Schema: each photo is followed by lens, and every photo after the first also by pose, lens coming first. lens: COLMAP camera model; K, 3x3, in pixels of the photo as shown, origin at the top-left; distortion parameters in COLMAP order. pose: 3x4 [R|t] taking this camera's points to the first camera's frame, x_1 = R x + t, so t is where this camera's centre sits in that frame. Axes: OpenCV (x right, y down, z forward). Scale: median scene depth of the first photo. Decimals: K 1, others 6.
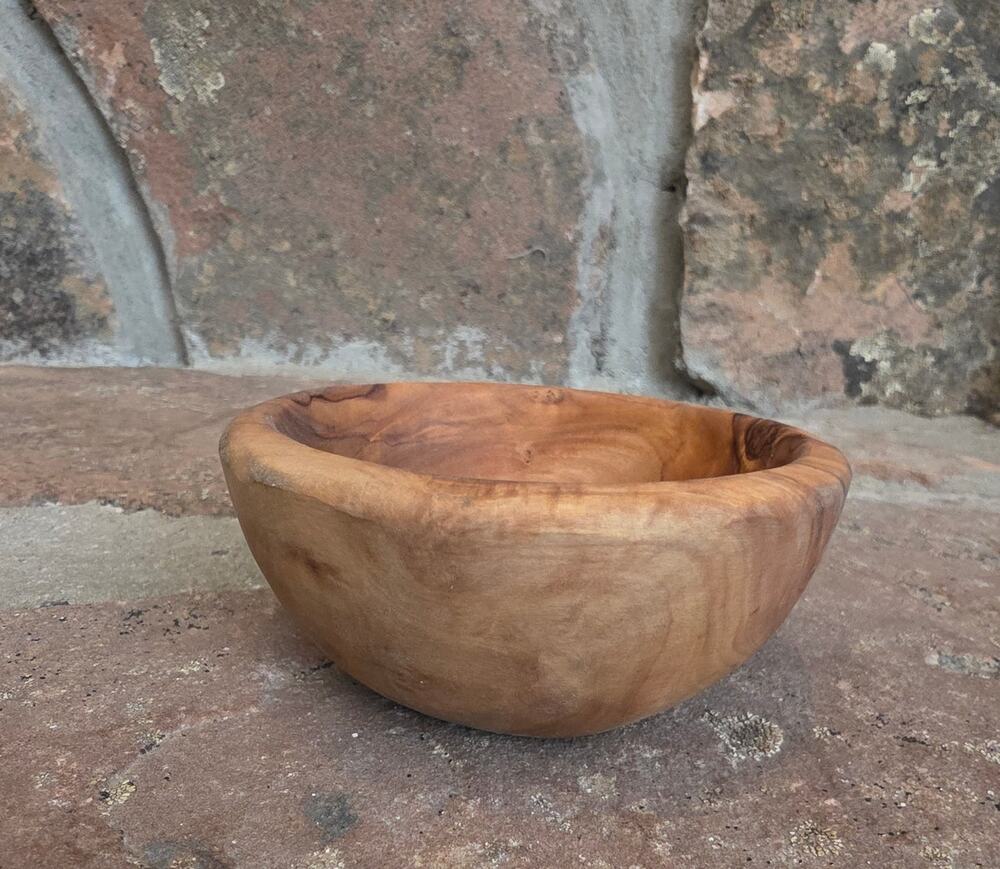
lens RADIAL K [[817.4, 0, 515.2], [0, 817.4, 497.1], [0, 0, 1]] dist [0.003689, -0.020398]
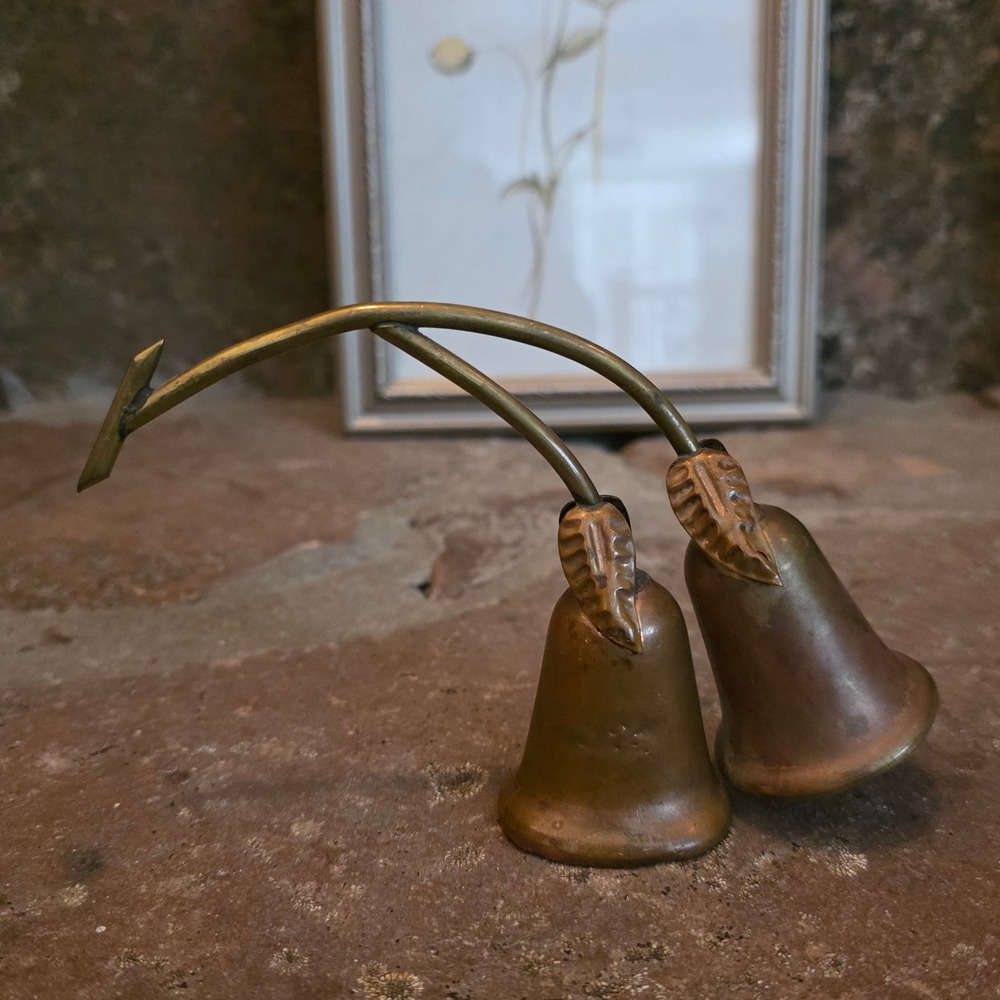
lens RADIAL K [[1224.2, 0, 506.0], [0, 1224.2, 491.8], [0, 0, 1]] dist [-0.015999, 0.000000]
pose [[0.996130, -0.082636, -0.029928, 0.145773], [0.082505, 0.996575, -0.005583, -0.034225], [0.030287, 0.003093, 0.999536, -0.242250]]
